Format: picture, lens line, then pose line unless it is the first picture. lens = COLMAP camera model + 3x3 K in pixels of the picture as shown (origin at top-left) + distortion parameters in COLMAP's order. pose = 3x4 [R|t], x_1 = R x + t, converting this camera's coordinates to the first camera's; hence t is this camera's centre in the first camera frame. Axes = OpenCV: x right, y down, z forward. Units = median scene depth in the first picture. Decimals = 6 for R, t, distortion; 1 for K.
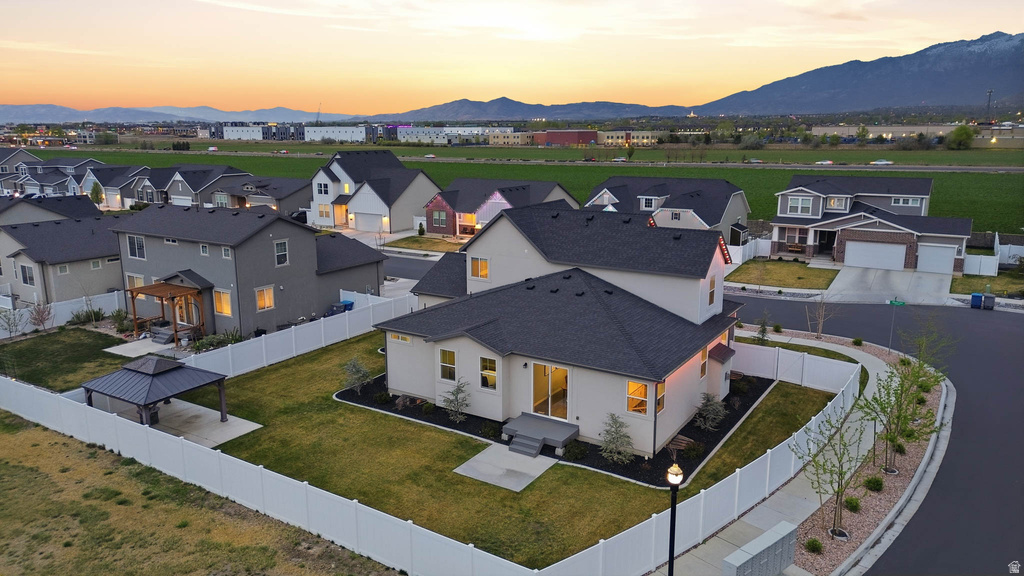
lens RADIAL K [[719.7, 0, 509.9], [0, 719.7, 286.2], [0, 0, 1]] dist [0.067549, -0.057086]
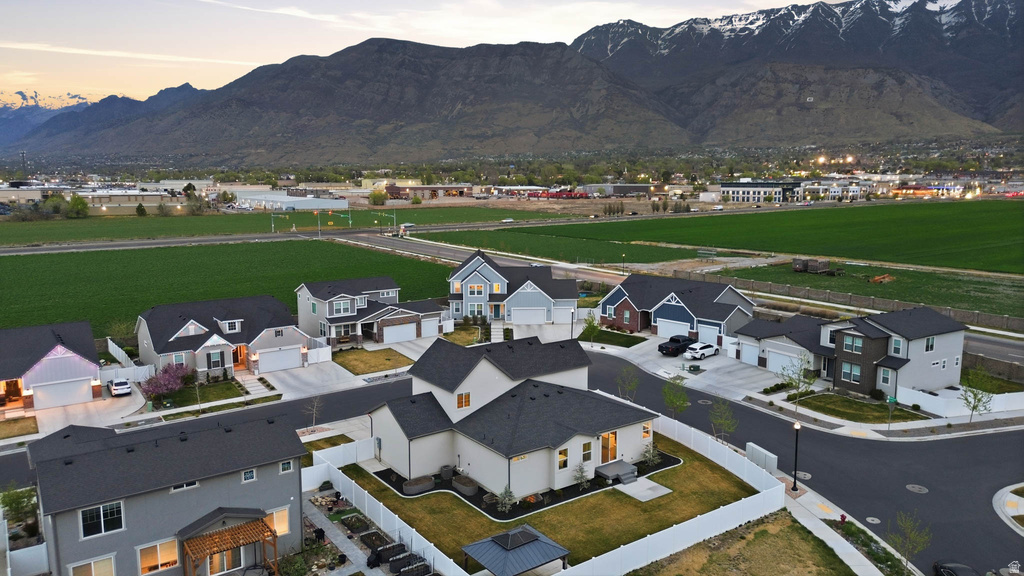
lens RADIAL K [[719.7, 0, 509.6], [0, 719.7, 288.5], [0, 0, 1]] dist [0.067549, -0.057086]
pose [[0.379111, -0.138997, 0.914852, -1.070335], [0.200809, 0.977452, 0.065294, -0.266038], [-0.903300, 0.158957, 0.398475, 0.308447]]
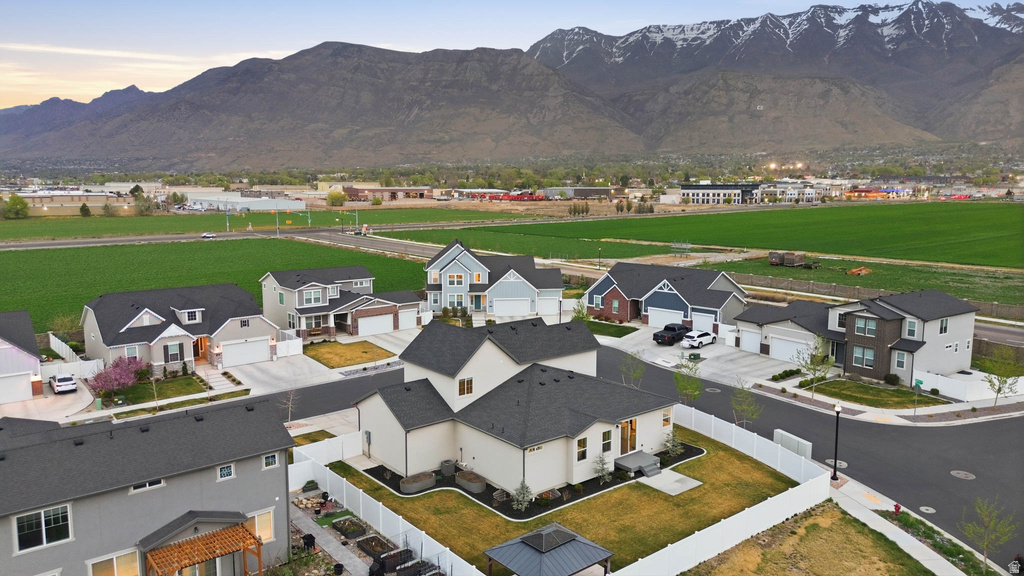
lens RADIAL K [[719.7, 0, 509.8], [0, 719.7, 289.1], [0, 0, 1]] dist [0.067549, -0.057086]
pose [[0.324159, -0.134841, 0.936343, -0.984632], [0.203005, 0.976646, 0.070366, -0.223864], [-0.923964, 0.167272, 0.343962, 0.433448]]
